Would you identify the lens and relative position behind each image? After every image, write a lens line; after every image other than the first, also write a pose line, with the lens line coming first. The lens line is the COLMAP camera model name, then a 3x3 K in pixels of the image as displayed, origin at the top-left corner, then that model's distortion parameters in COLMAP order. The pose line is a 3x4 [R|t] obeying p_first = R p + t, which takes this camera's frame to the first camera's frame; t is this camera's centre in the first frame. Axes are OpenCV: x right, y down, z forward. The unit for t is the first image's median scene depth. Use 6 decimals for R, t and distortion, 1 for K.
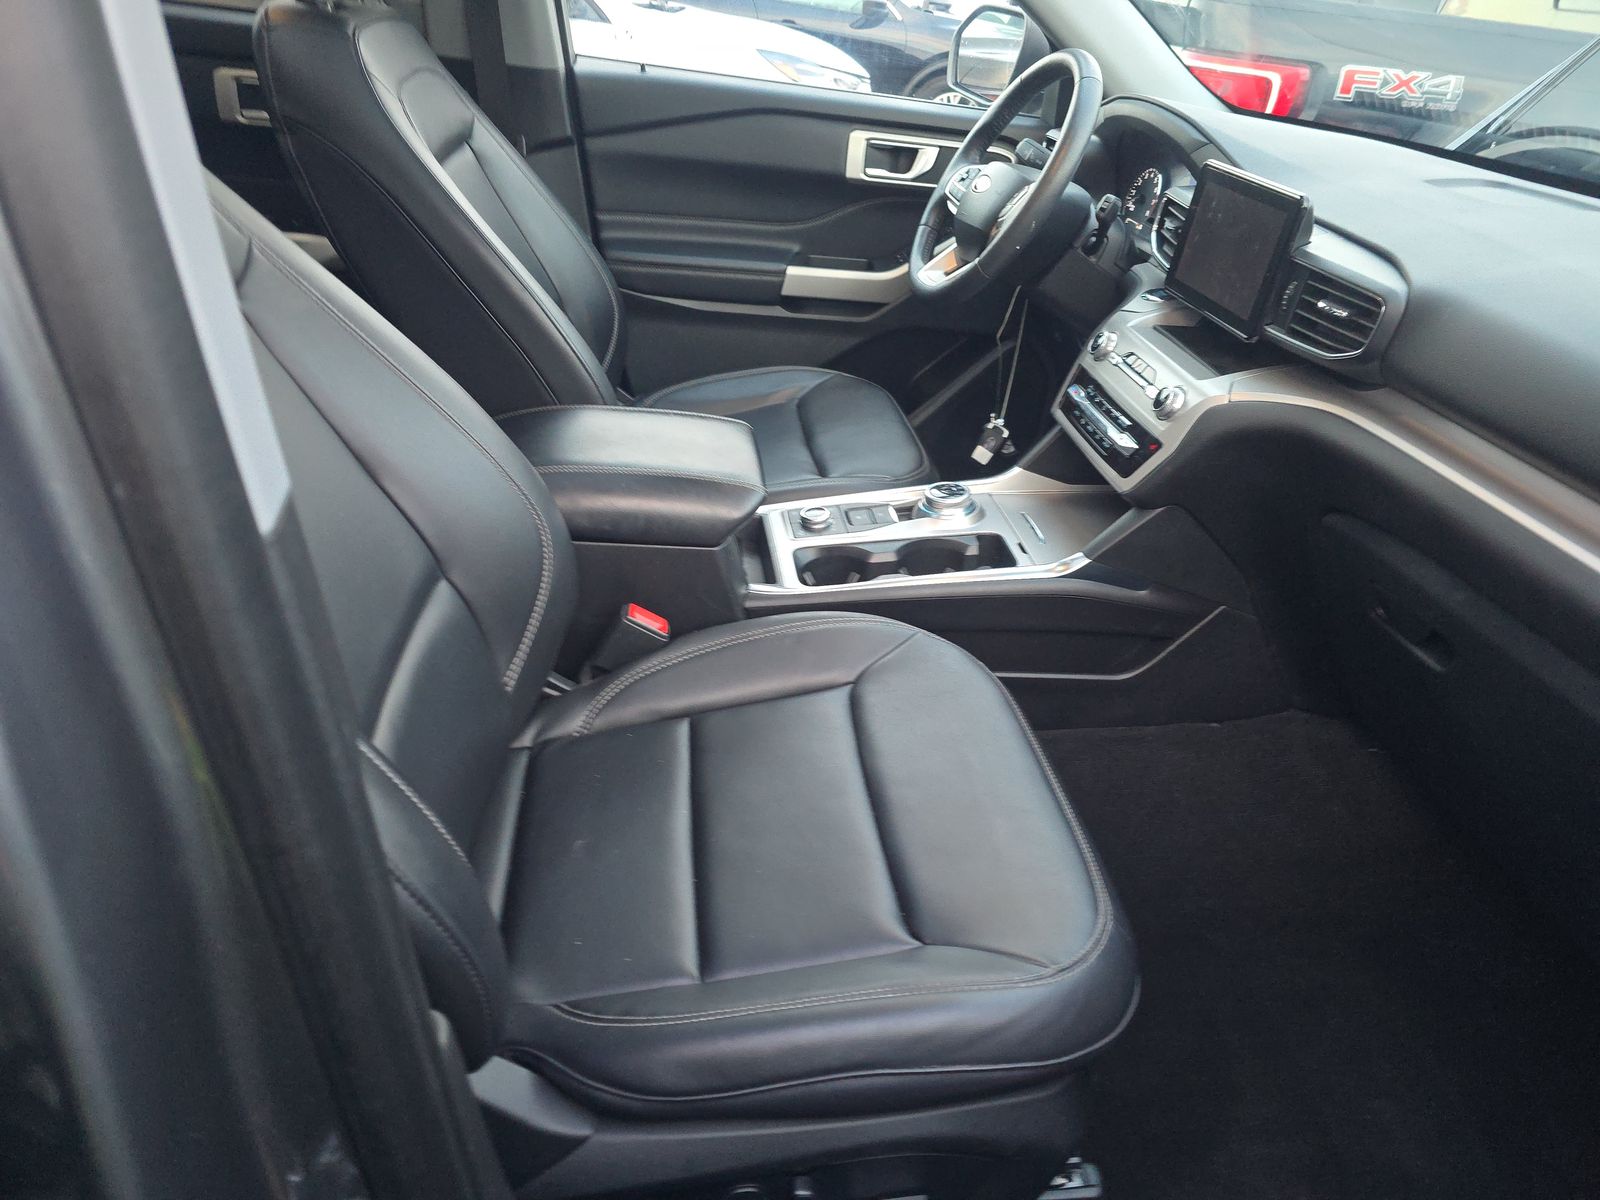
lens RADIAL K [[1069.6, 0, 800.0], [0, 1069.6, 600.0], [0, 0, 1]] dist [0.060711, -0.063451]
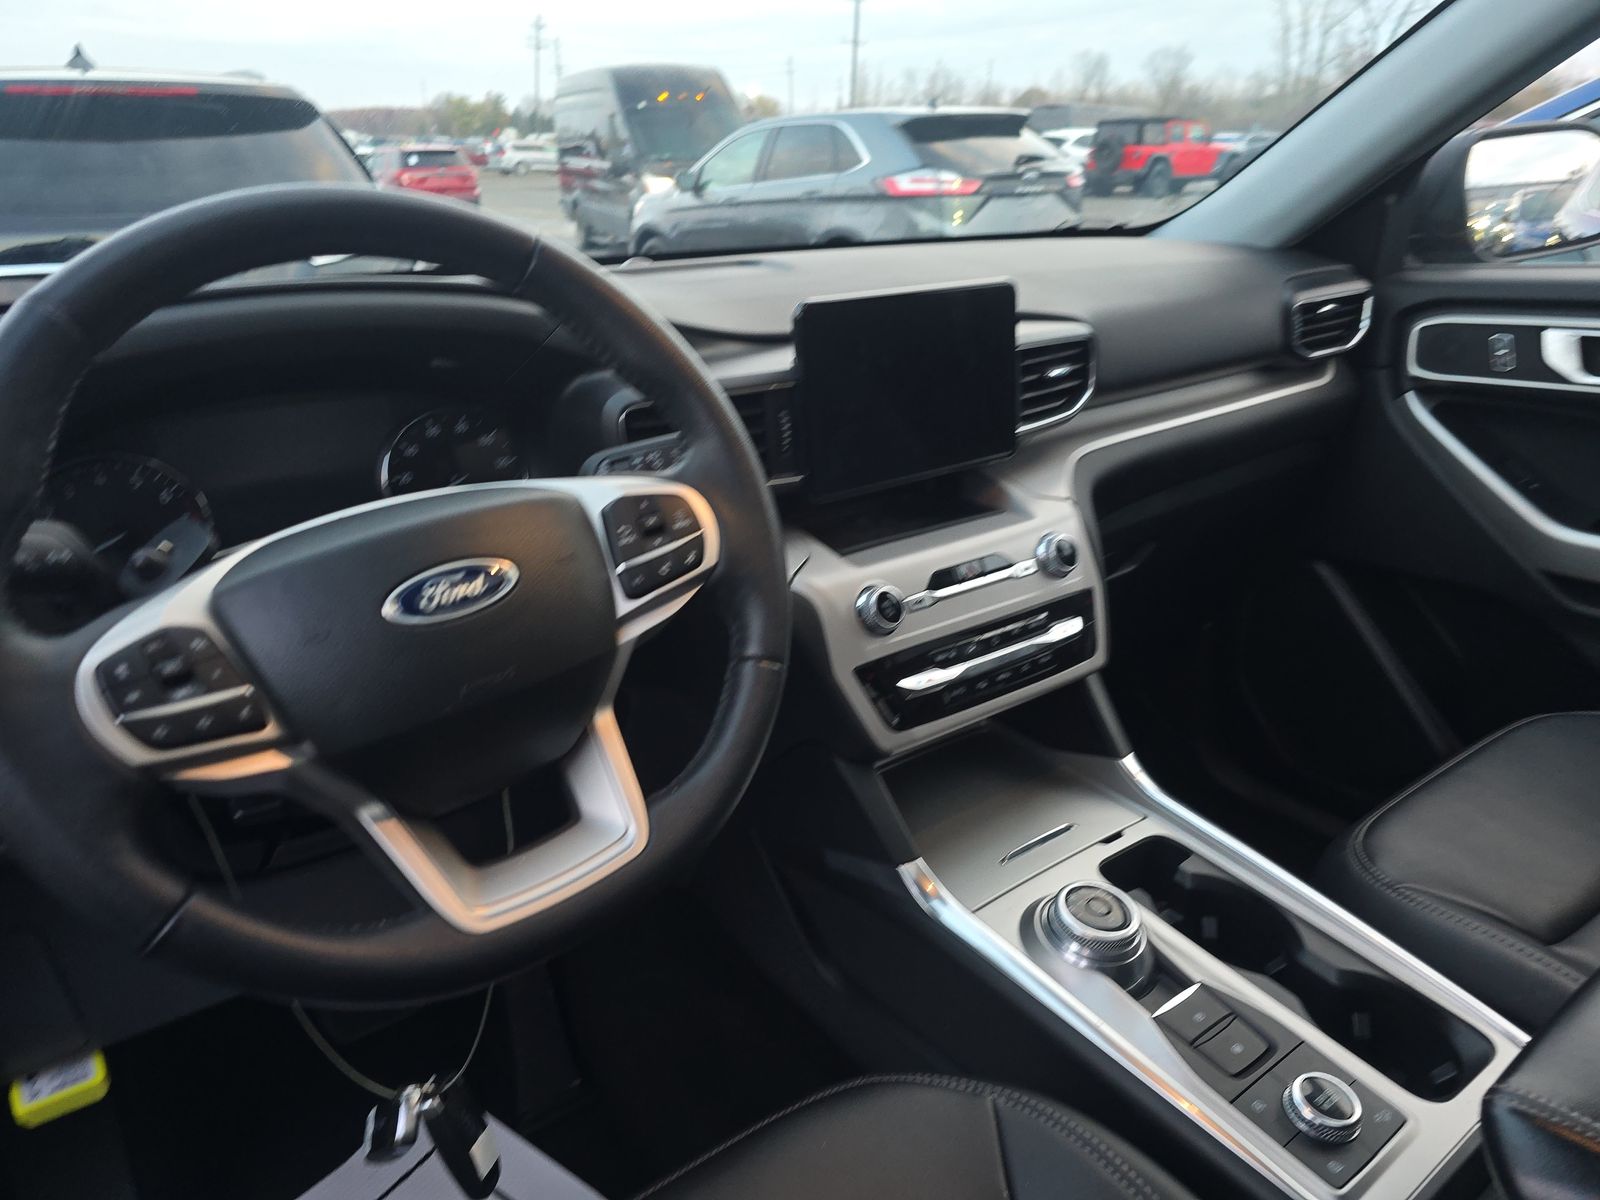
lens RADIAL K [[1069.6, 0, 800.0], [0, 1069.6, 600.0], [0, 0, 1]] dist [0.060711, -0.063451]
pose [[-0.492722, -0.387550, 0.779121, -0.164562], [0.412736, 0.684146, 0.601326, -0.642136], [-0.766077, 0.617858, -0.177138, 1.191975]]
